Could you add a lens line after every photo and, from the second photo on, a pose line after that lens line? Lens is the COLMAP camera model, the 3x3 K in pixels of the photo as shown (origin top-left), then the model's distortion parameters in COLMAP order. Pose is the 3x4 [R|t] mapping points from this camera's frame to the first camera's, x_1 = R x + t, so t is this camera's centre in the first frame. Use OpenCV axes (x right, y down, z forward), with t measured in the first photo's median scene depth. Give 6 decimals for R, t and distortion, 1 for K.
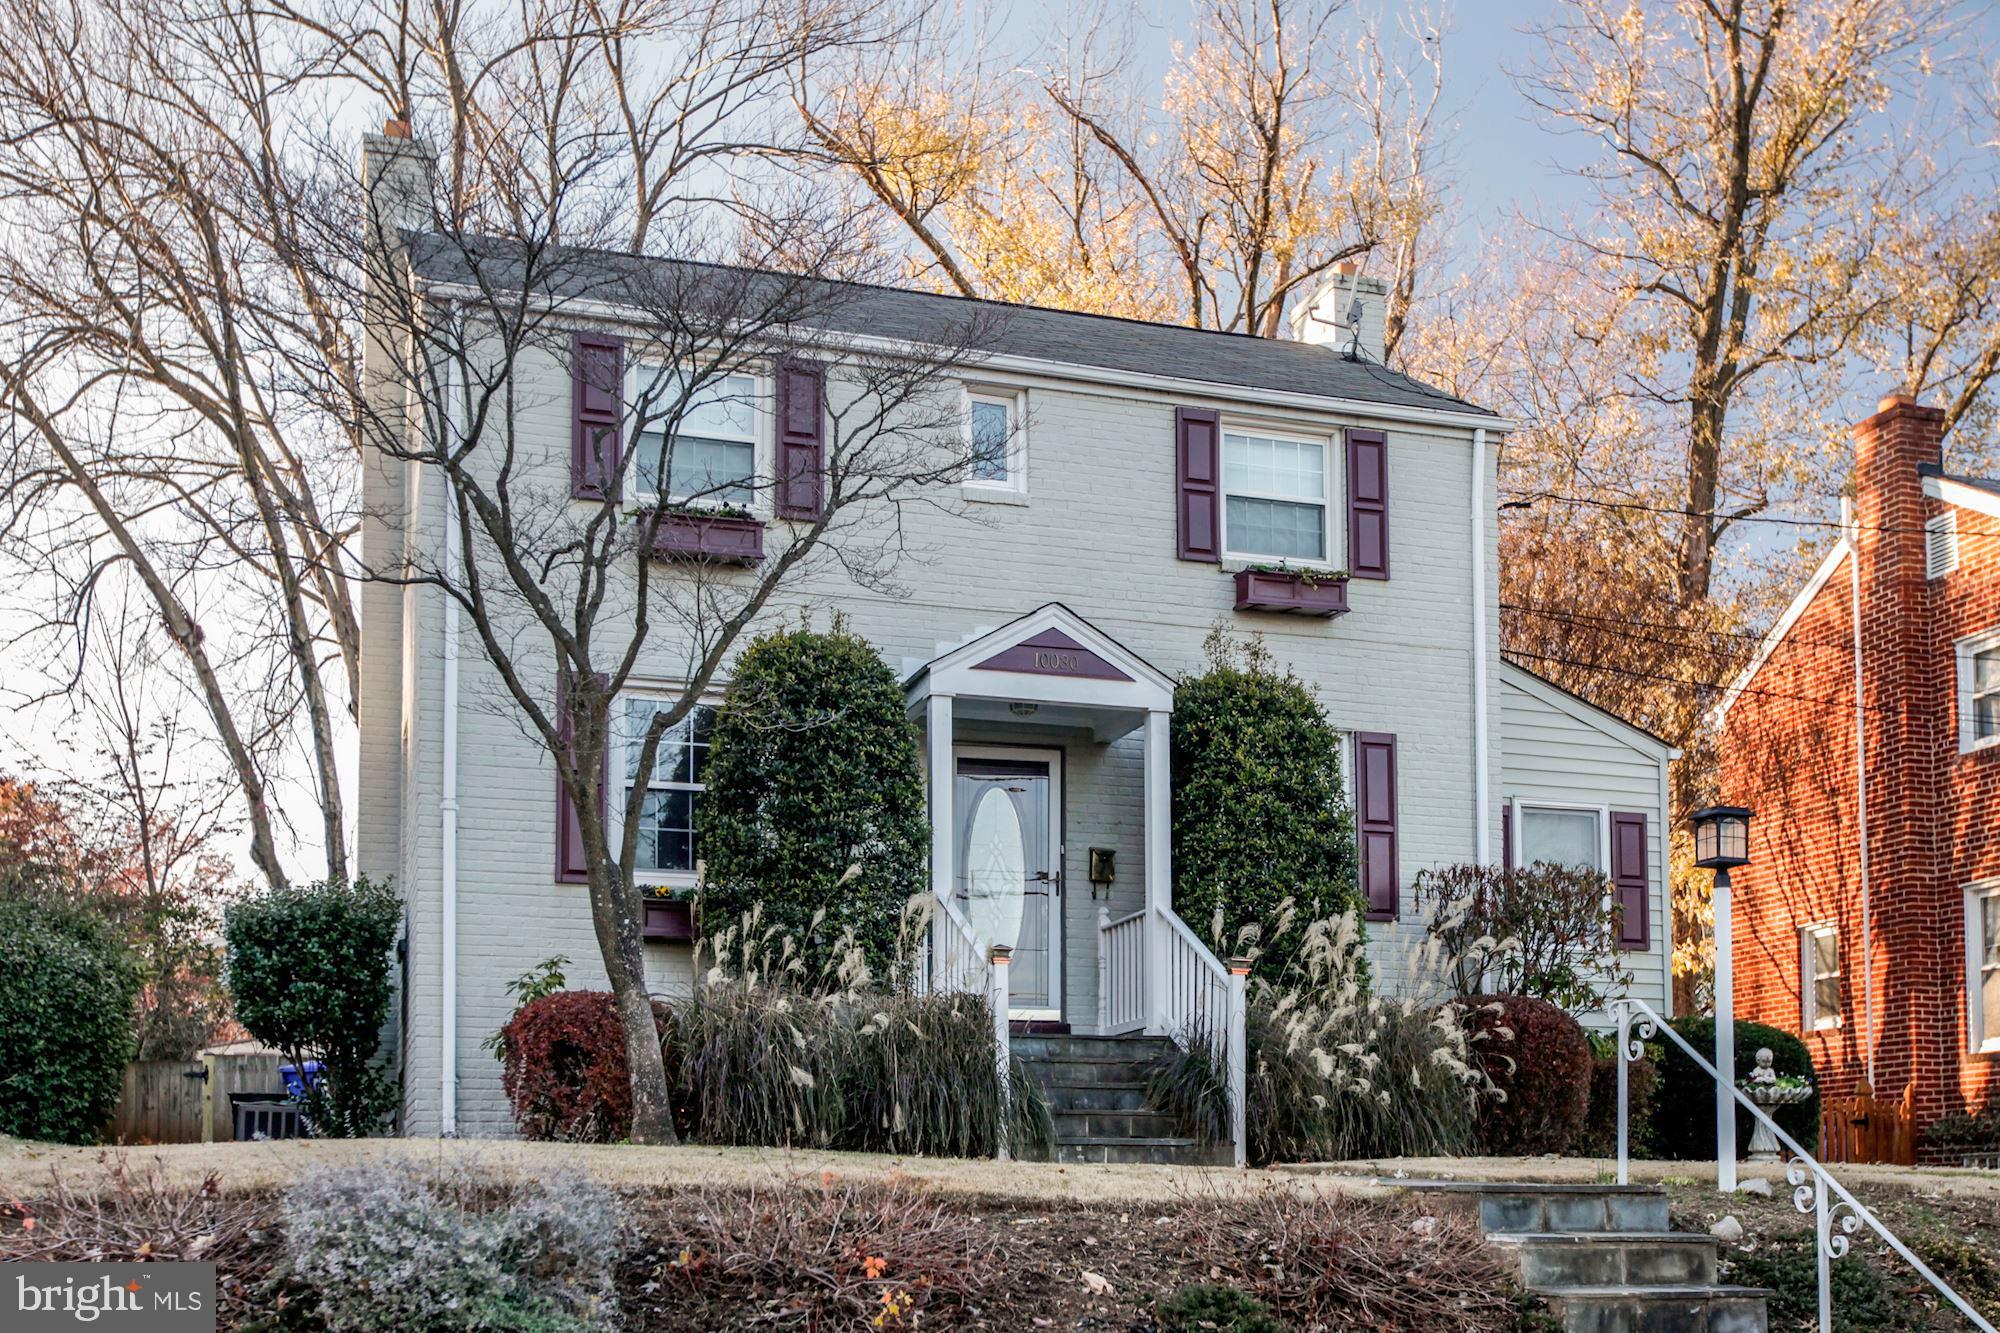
lens RADIAL K [[1795.1, 0, 999.8], [0, 1795.1, 704.1], [0, 0, 1]] dist [0.015567, 0.009686]
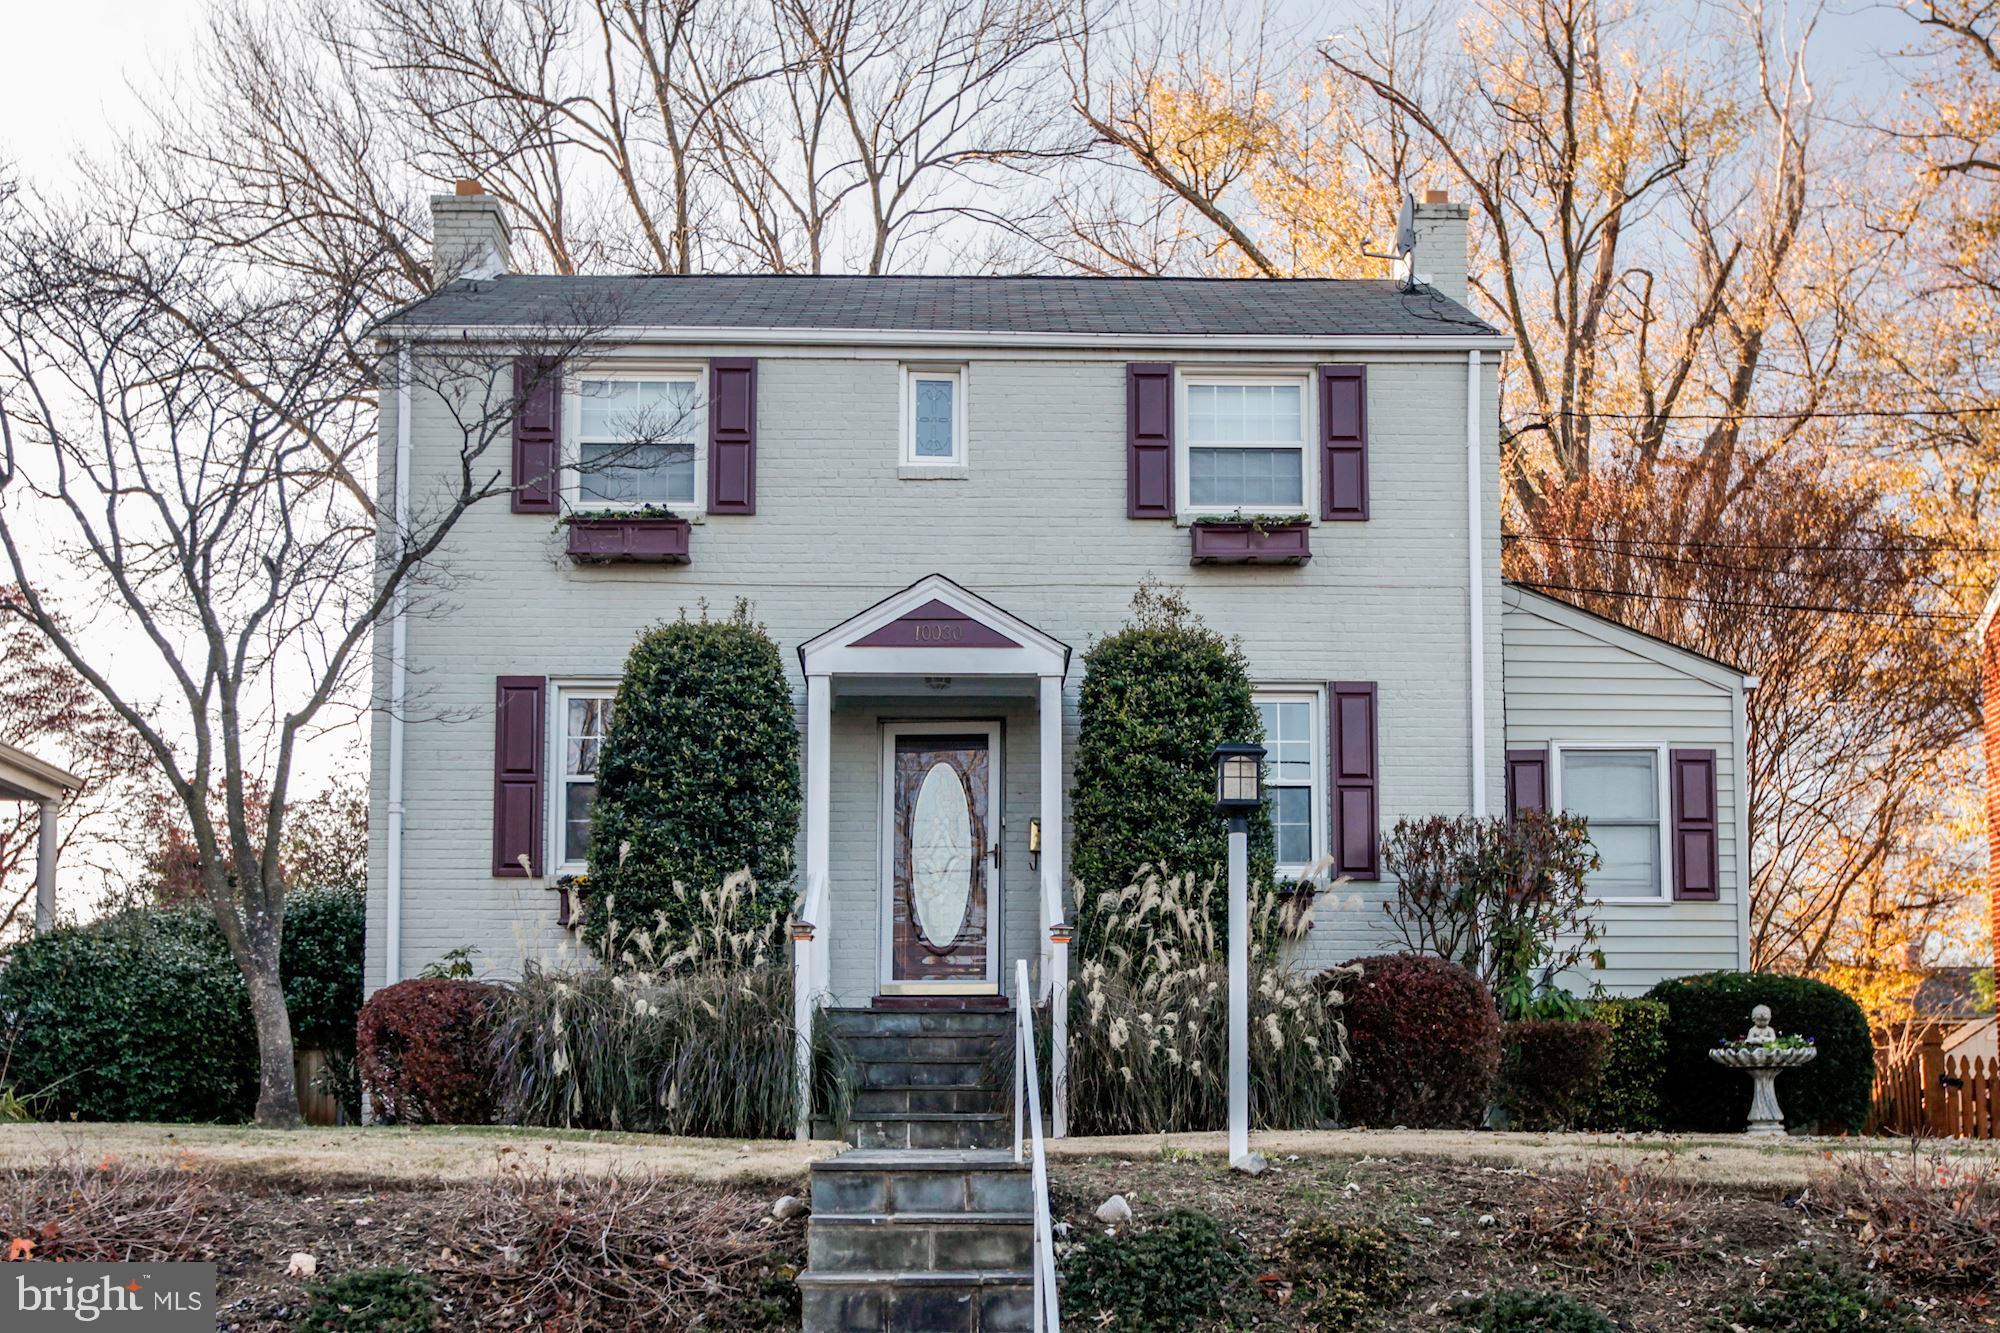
lens RADIAL K [[1759.8, 0, 1042.8], [0, 1759.8, 669.2], [0, 0, 1]] dist [0.012867, 0.008014]
pose [[0.968454, -0.069288, -0.239368, 0.275356], [0.066989, 0.997596, -0.017738, 0.014999], [0.240021, 0.001144, 0.970767, 0.058791]]
